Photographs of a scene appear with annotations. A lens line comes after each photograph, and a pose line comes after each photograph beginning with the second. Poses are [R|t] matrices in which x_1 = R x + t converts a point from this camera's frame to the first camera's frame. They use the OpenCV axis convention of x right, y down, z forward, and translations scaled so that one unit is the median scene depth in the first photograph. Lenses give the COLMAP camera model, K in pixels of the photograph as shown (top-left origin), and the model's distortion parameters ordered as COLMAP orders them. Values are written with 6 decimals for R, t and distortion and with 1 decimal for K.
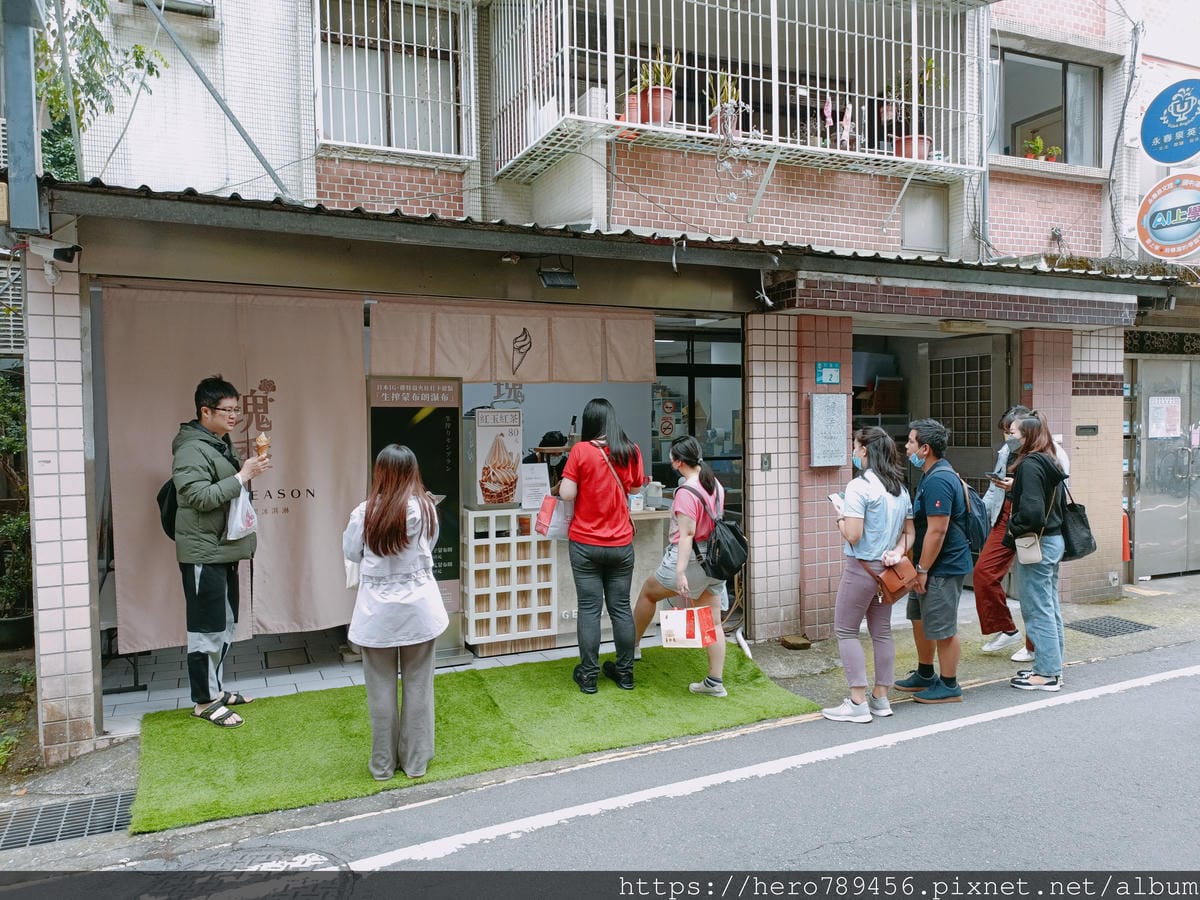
lens RADIAL K [[892.2, 0, 600.0], [0, 892.2, 450.0], [0, 0, 1]] dist [-0.005310, -0.007160]
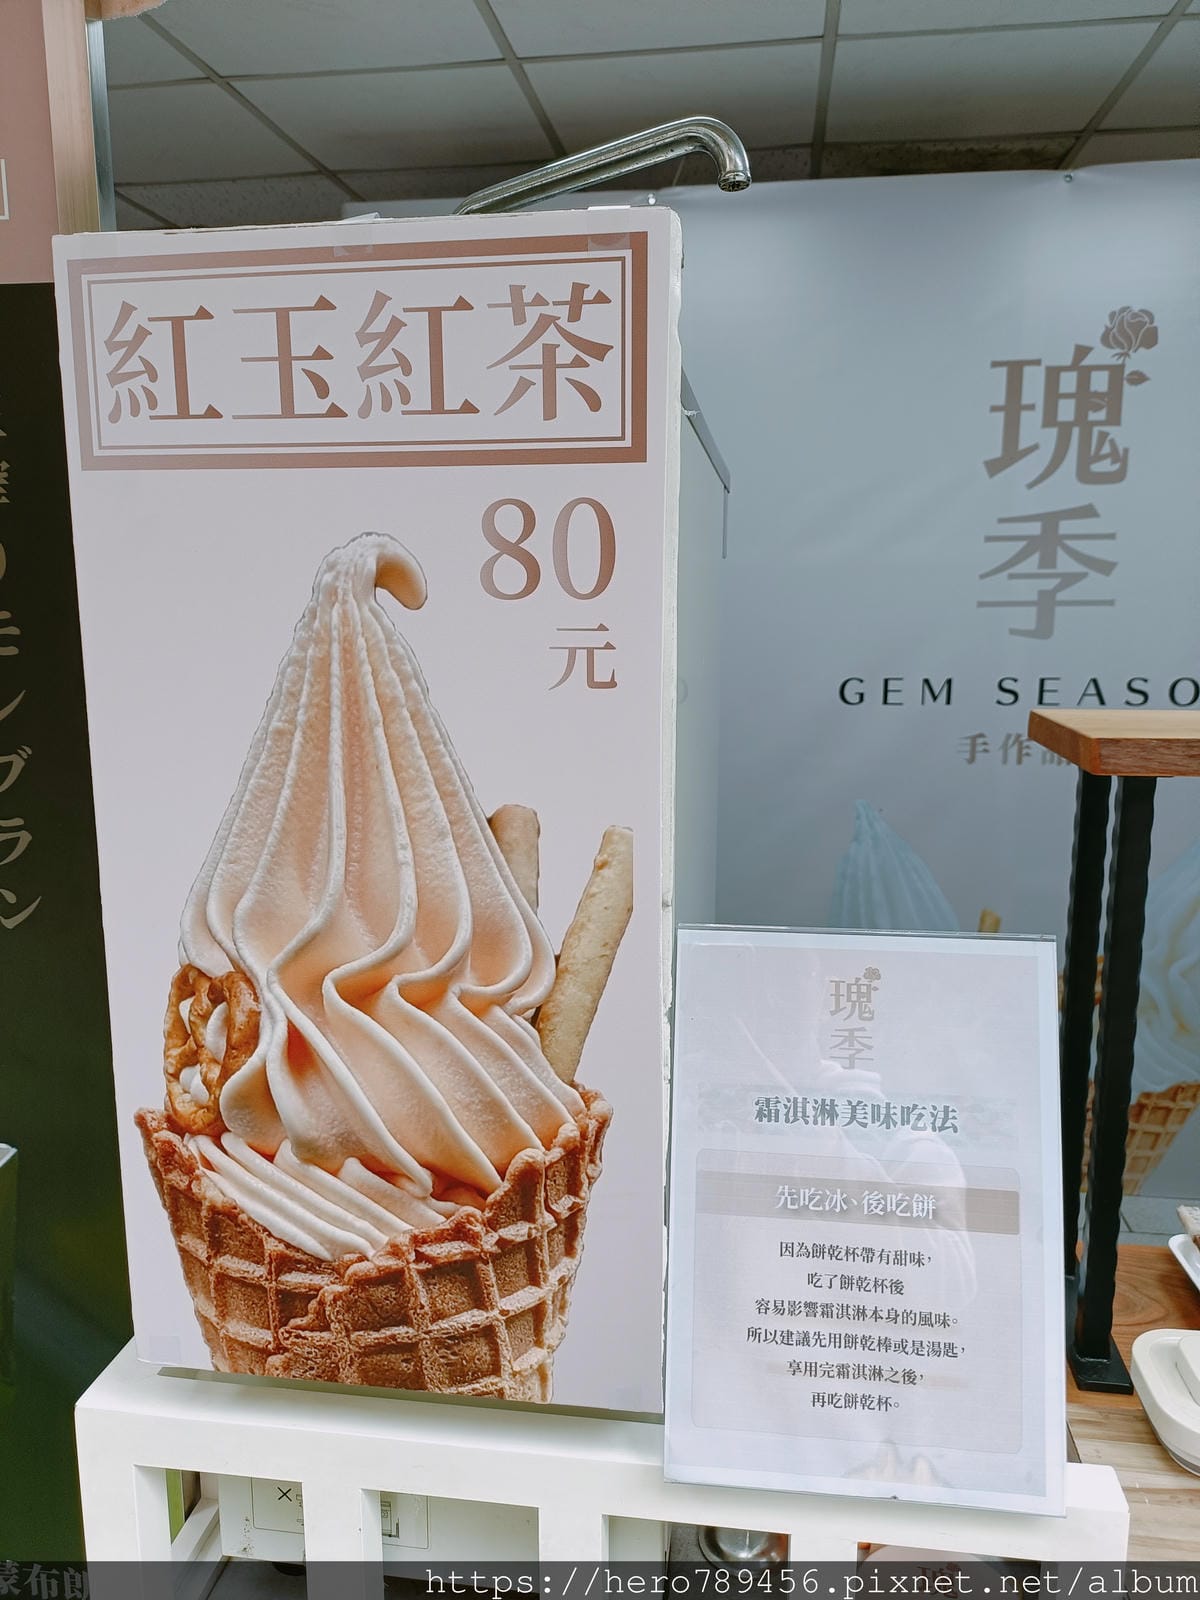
lens RADIAL K [[1189.6, 0, 600.0], [0, 1189.6, 800.0], [0, 0, 1]] dist [-0.005310, -0.007160]
pose [[0.850976, 0.102005, -0.515204, -0.041396], [-0.026296, 0.988003, 0.152180, -0.014374], [0.524546, -0.115953, 0.843449, 0.926650]]
